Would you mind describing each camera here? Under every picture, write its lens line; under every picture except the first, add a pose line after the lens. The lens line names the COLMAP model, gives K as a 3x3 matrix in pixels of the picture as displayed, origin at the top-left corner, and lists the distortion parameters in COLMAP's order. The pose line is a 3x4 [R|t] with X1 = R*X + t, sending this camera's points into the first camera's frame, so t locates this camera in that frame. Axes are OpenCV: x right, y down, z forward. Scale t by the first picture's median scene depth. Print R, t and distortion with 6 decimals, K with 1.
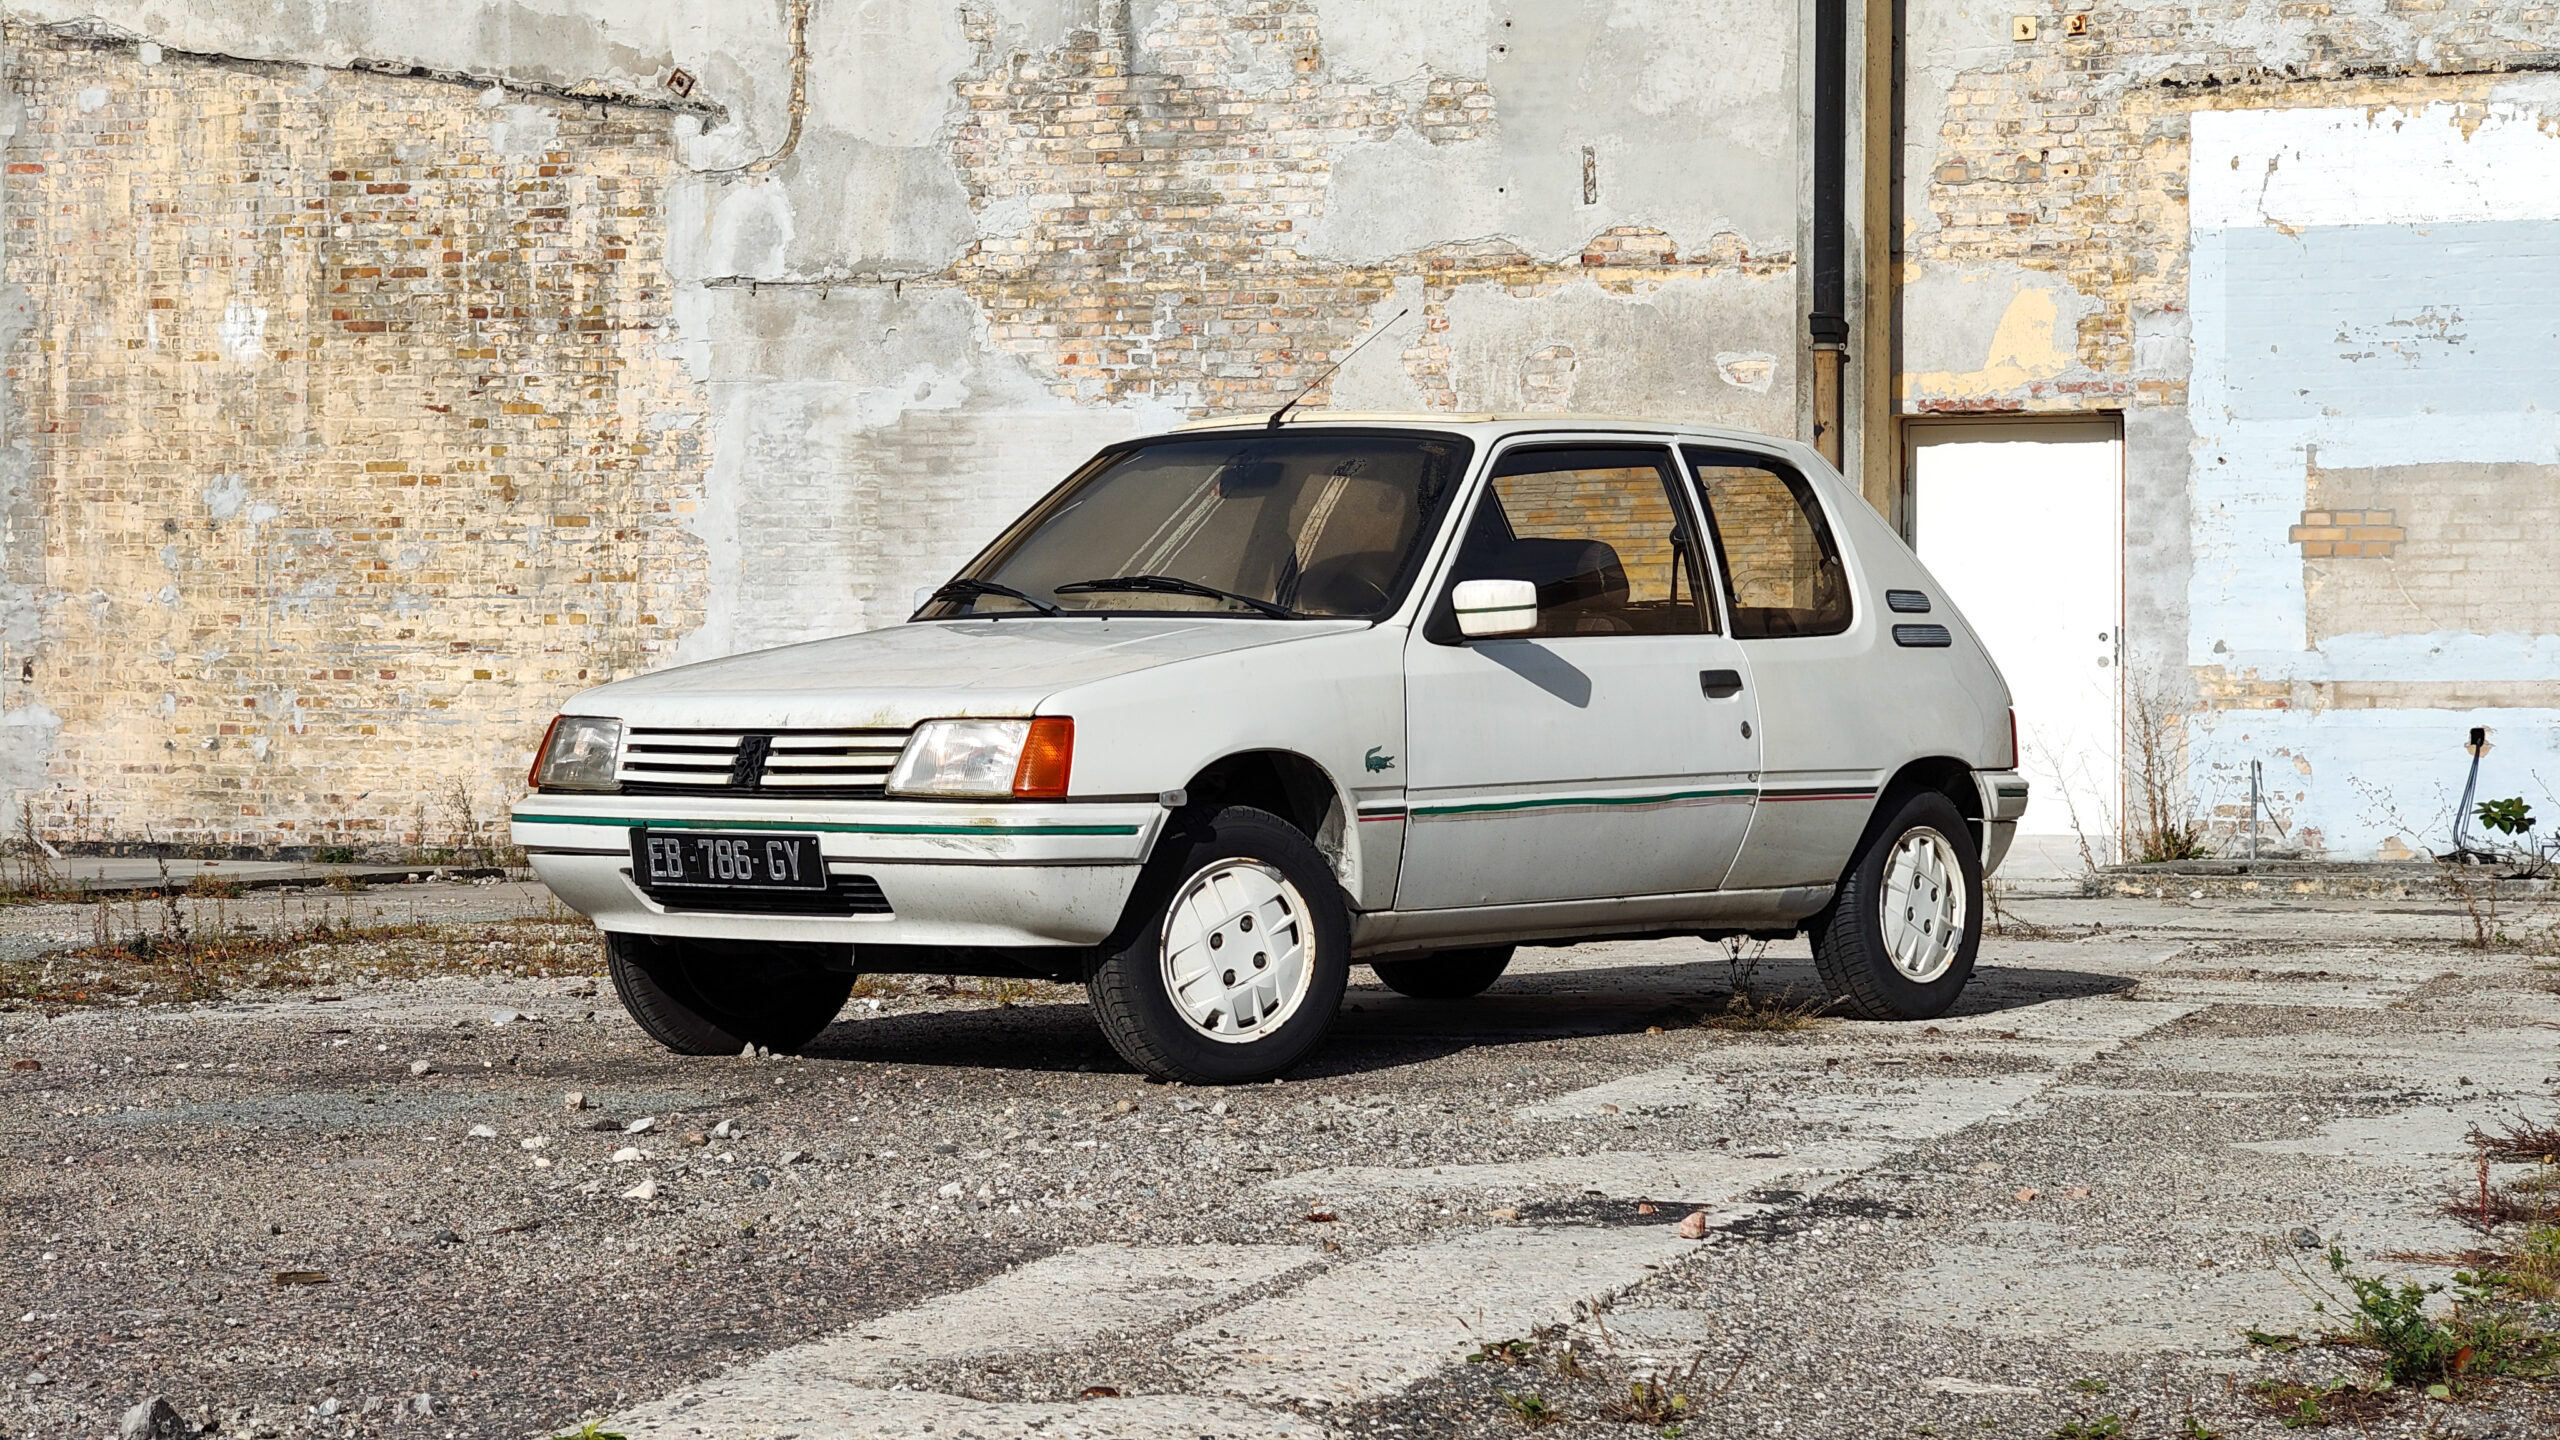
lens RADIAL K [[5269.5, 0, 1268.0], [0, 5269.5, 677.3], [0, 0, 1]] dist [0.159293, 0.000000]
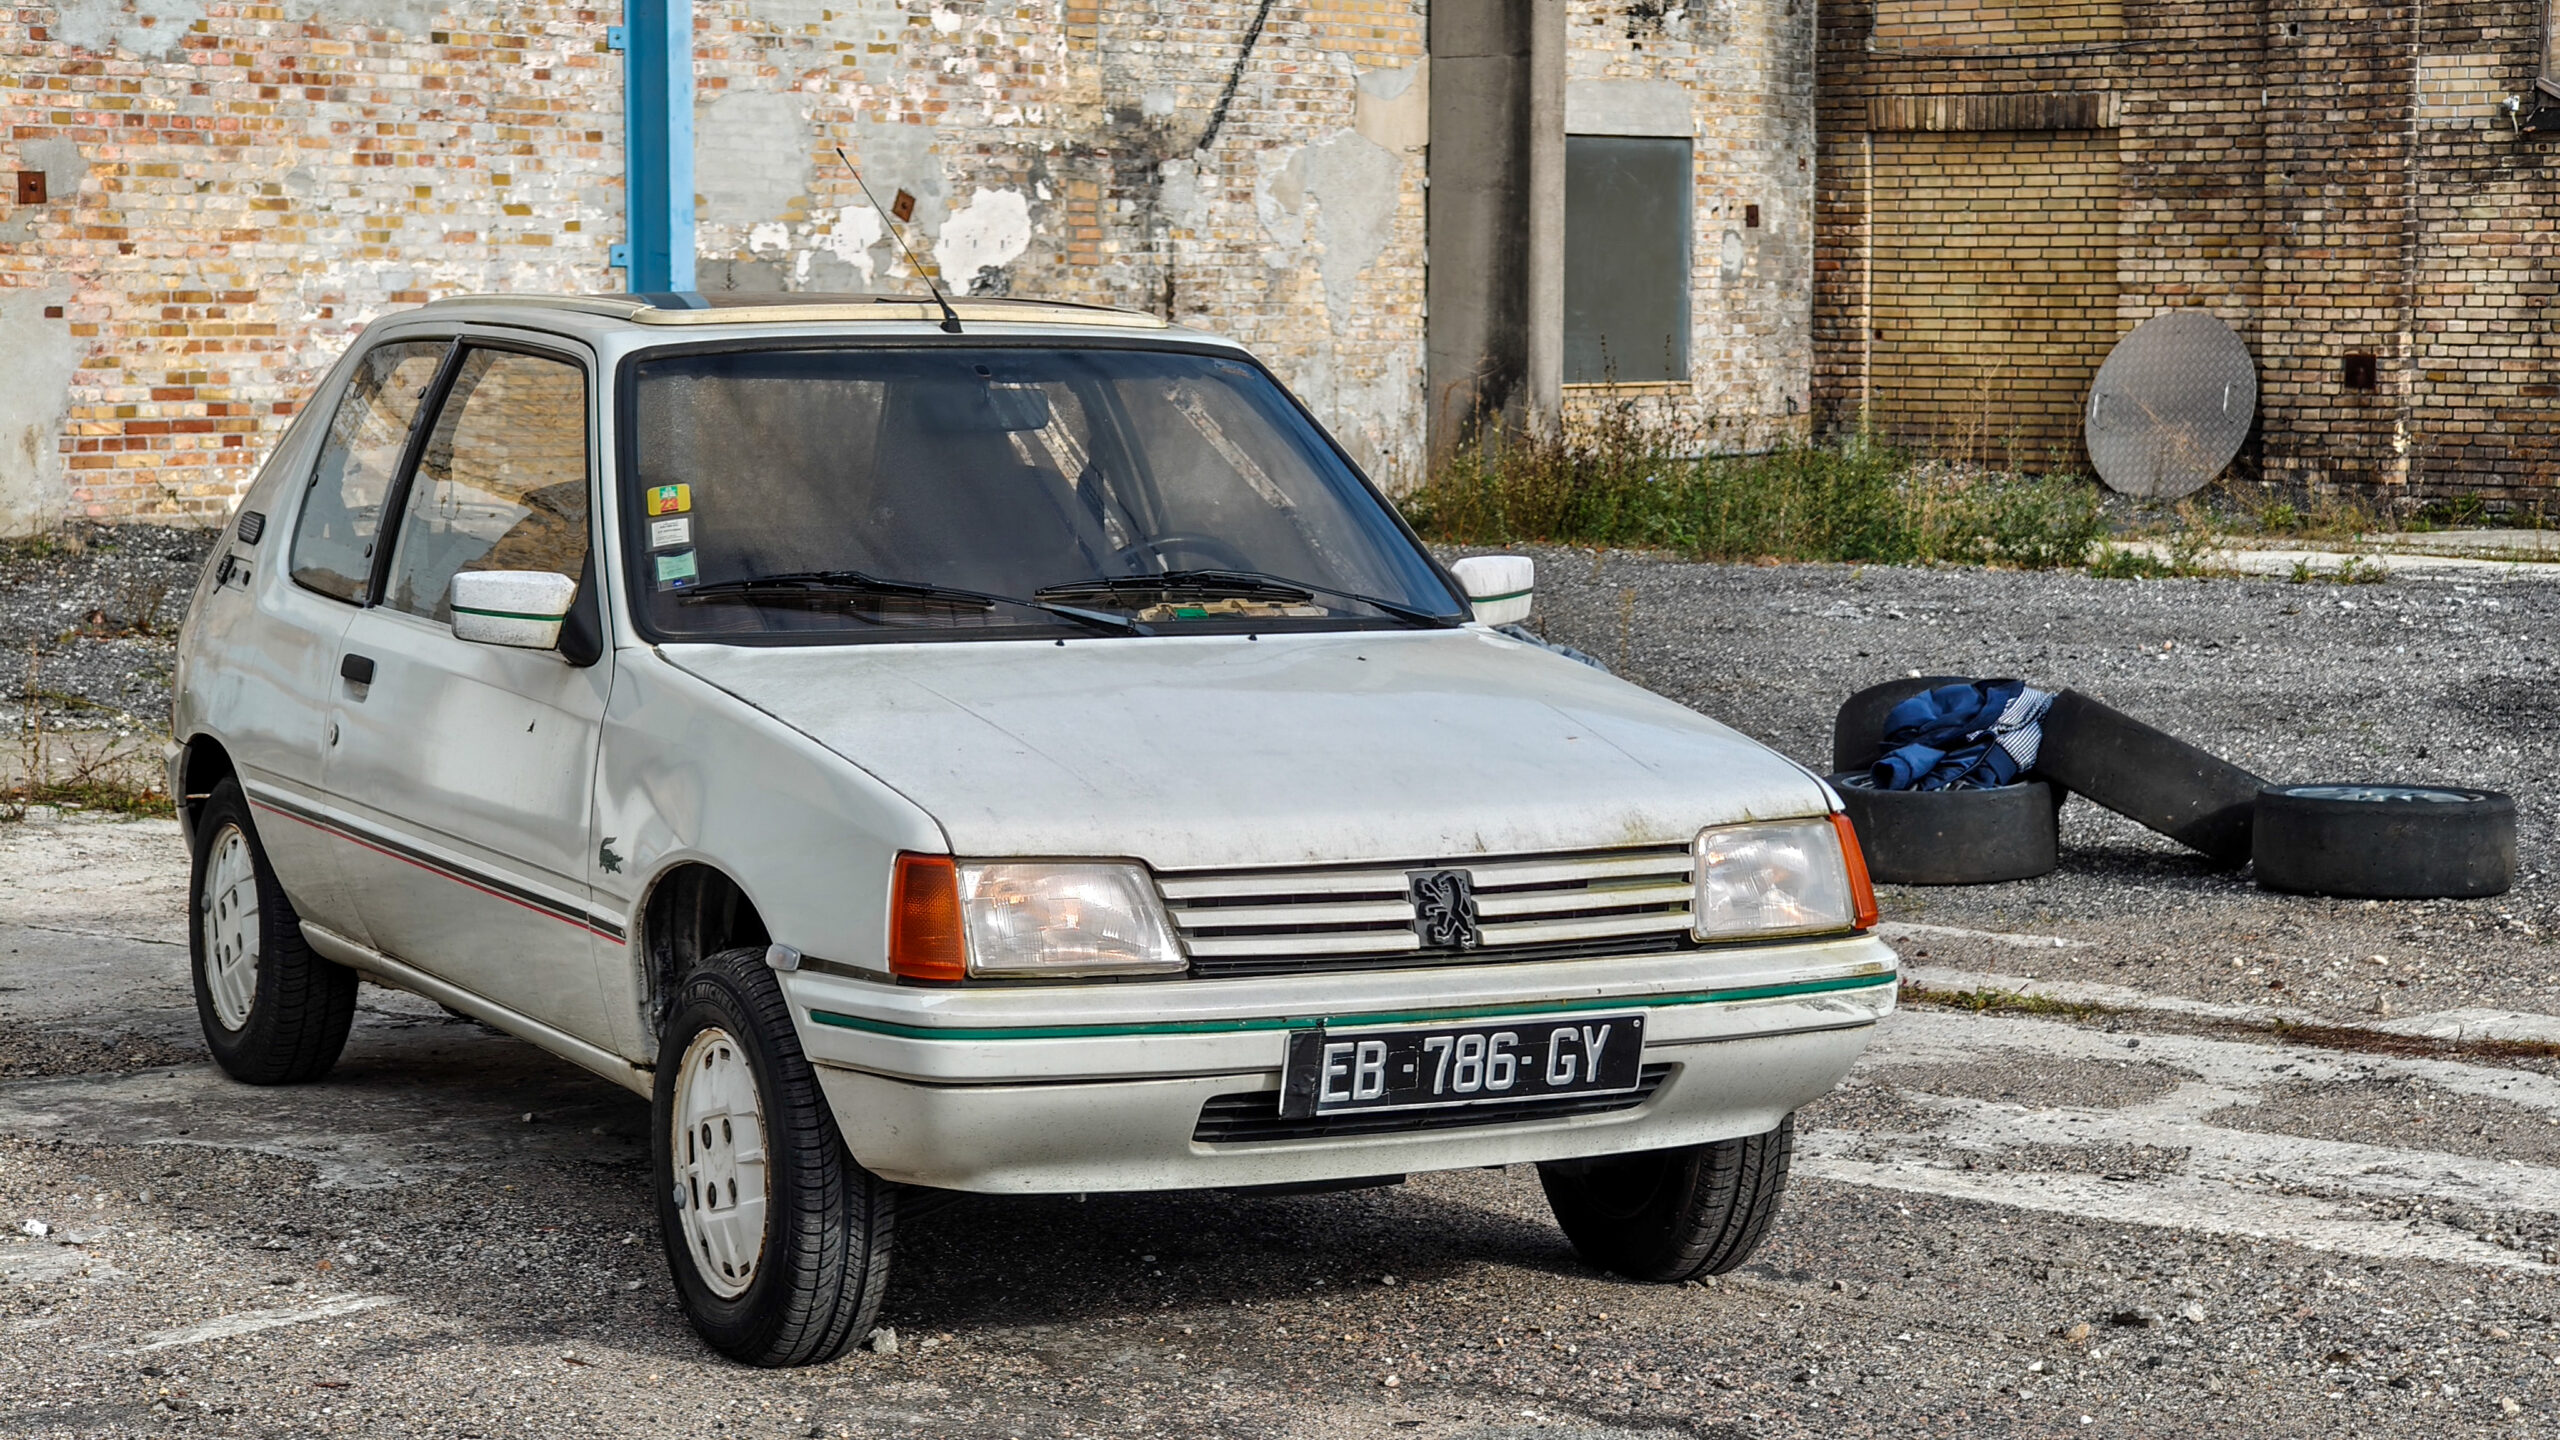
lens RADIAL K [[5269.5, 0, 1285.9], [0, 5269.5, 748.0], [0, 0, 1]] dist [0.159293, 0.000000]
pose [[0.373691, -0.069616, 0.924937, -0.300584], [-0.008170, 0.996894, 0.078333, -0.023338], [-0.927517, -0.036829, 0.371961, 0.329424]]
